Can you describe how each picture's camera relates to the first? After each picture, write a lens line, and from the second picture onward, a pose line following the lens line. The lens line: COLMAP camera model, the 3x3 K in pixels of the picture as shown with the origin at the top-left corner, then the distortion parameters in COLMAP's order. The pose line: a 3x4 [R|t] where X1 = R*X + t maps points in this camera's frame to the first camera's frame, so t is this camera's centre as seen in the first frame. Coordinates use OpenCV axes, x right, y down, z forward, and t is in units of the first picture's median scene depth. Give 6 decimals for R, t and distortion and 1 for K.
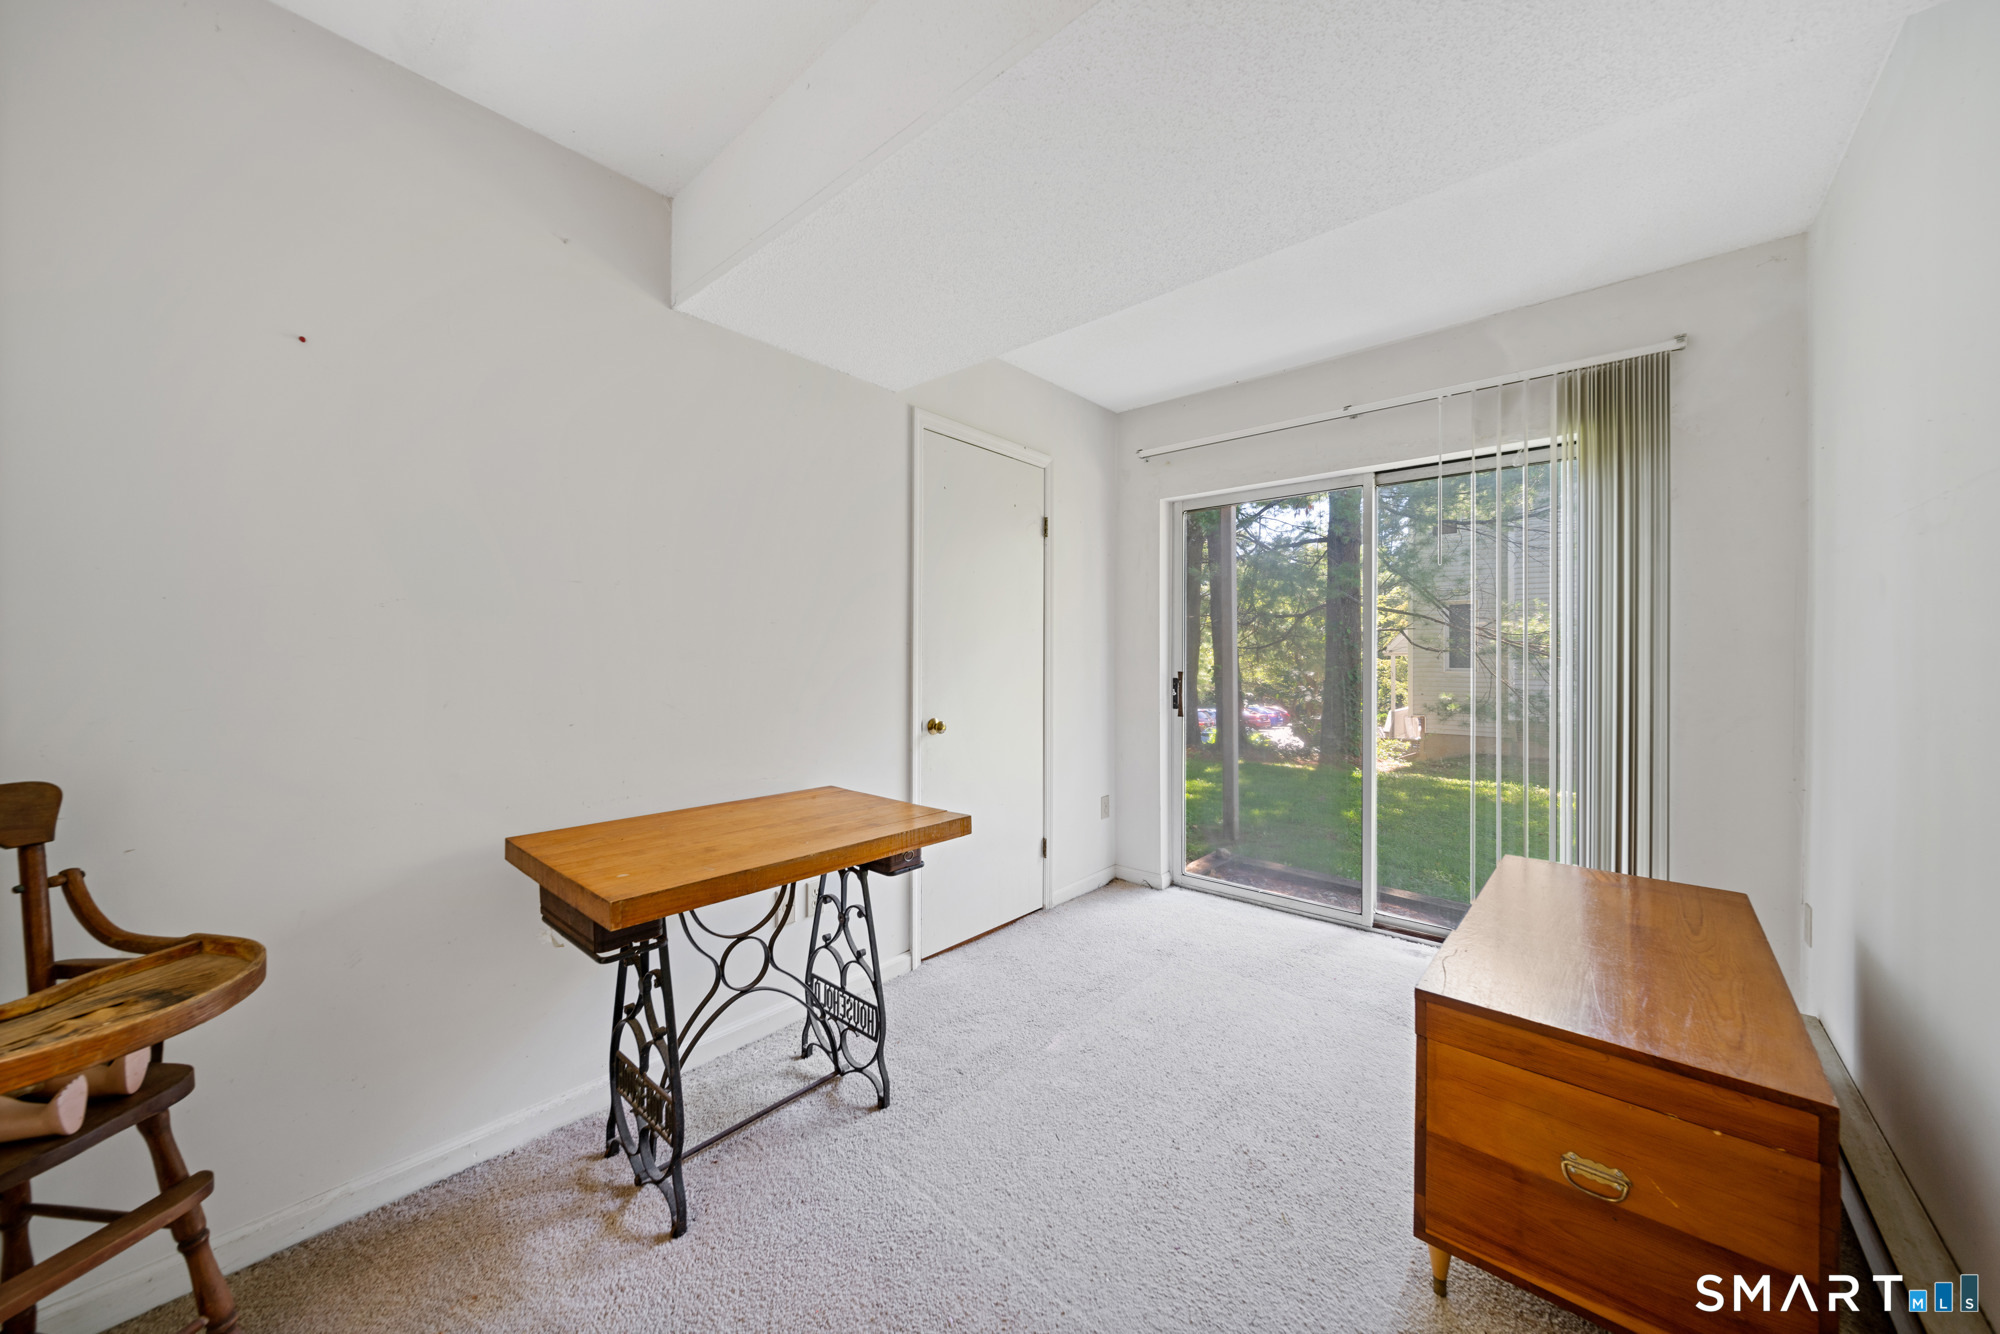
lens RADIAL K [[697.6, 0, 1006.3], [0, 697.6, 650.6], [0, 0, 1]] dist [-0.000167, -0.000153]
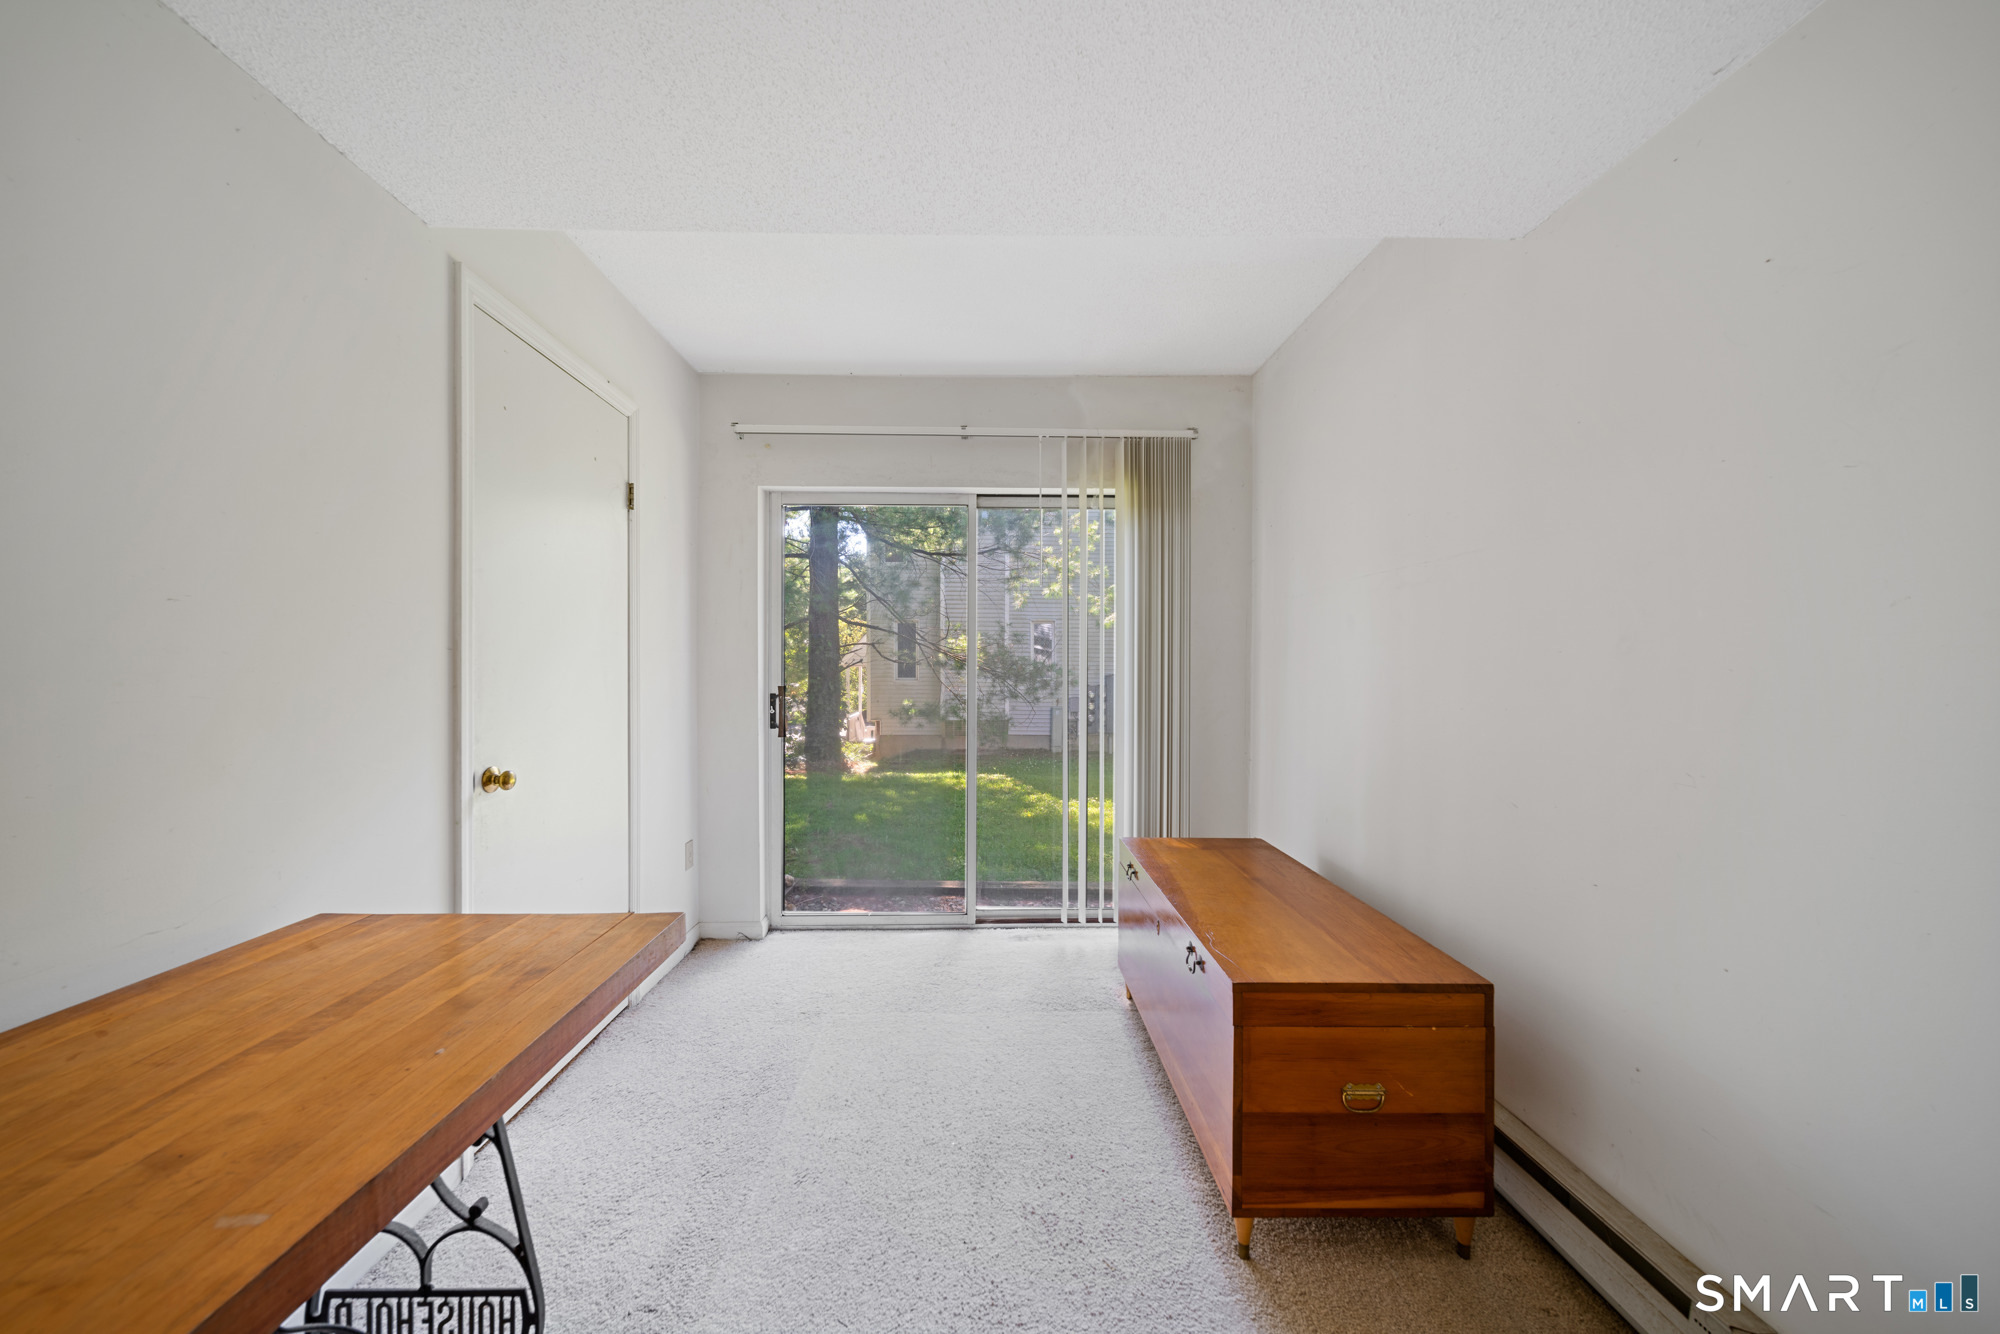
lens RADIAL K [[702.6, 0, 1000.0], [0, 702.6, 667.0], [0, 0, 1]] dist [0.000698, -0.000086]
pose [[0.745440, -0.000901, 0.666573, -0.186279], [-0.003893, 0.999976, 0.005705, 0.000098], [-0.666562, -0.006848, 0.745418, 0.214017]]
